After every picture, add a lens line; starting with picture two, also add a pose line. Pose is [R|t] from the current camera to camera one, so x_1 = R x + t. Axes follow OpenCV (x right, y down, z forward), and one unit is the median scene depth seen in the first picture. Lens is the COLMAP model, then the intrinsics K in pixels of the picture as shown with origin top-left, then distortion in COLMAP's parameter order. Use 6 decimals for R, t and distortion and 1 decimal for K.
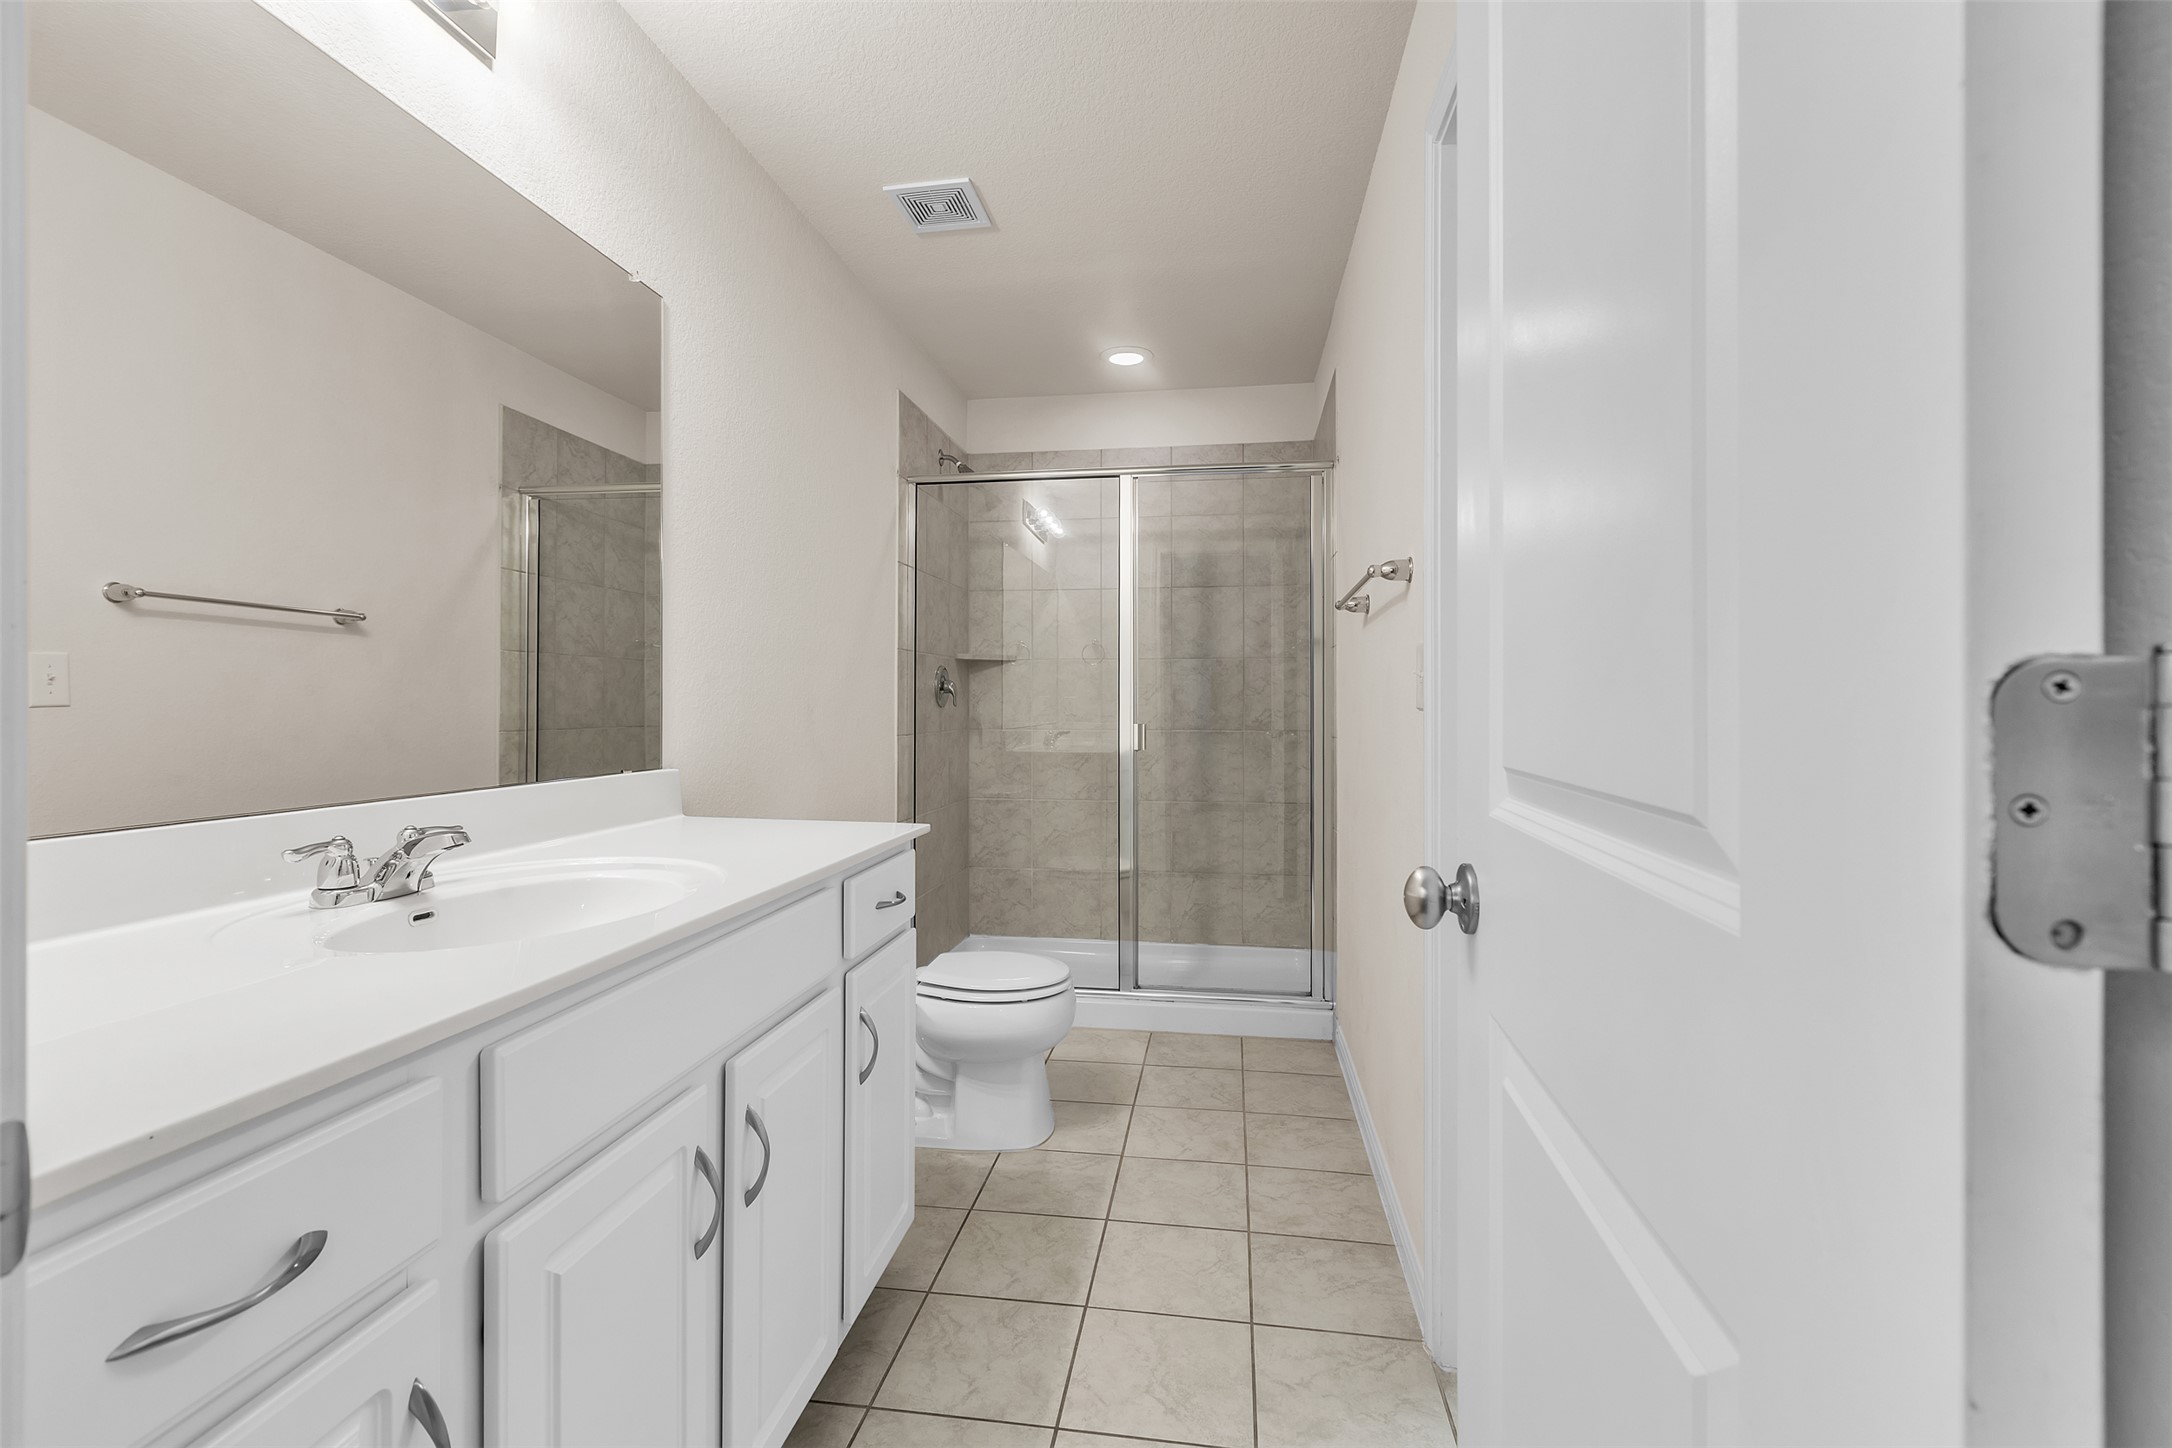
lens RADIAL K [[961.5, 0, 1076.7], [0, 961.5, 699.8], [0, 0, 1]] dist [-0.001813, -0.000739]
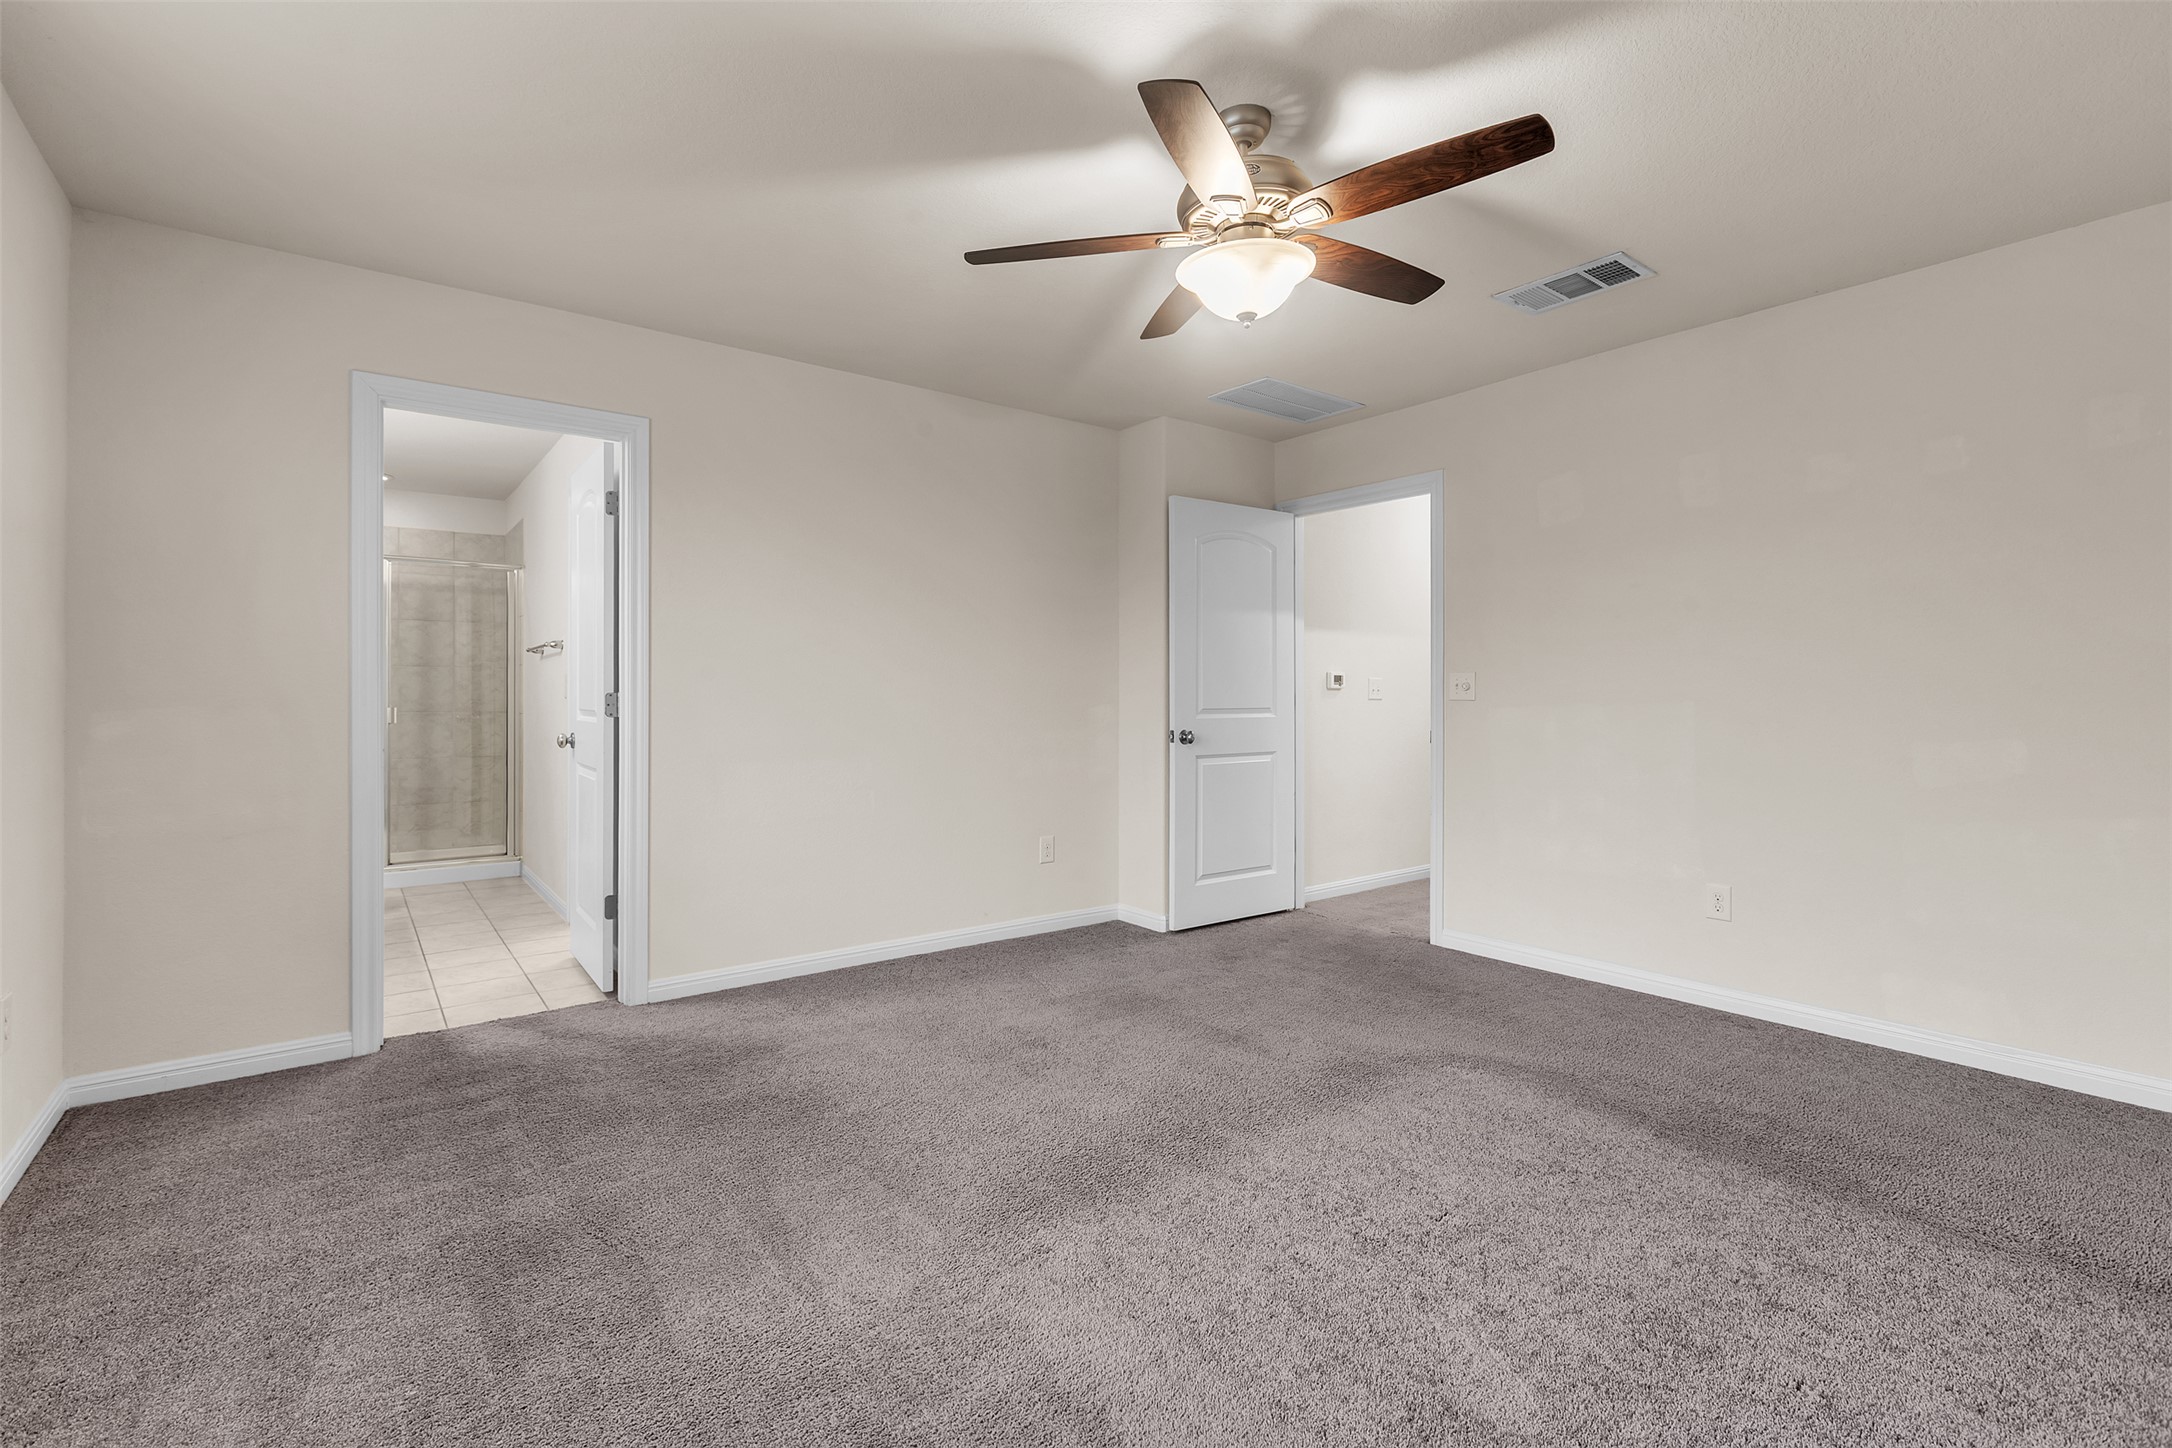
lens RADIAL K [[961.5, 0, 1076.7], [0, 961.5, 699.8], [0, 0, 1]] dist [-0.001813, -0.000739]
pose [[0.687353, 0.002591, 0.726319, -0.320611], [-0.006211, 0.999978, 0.002311, 0.000220], [-0.726297, -0.006100, 0.687354, -0.987070]]
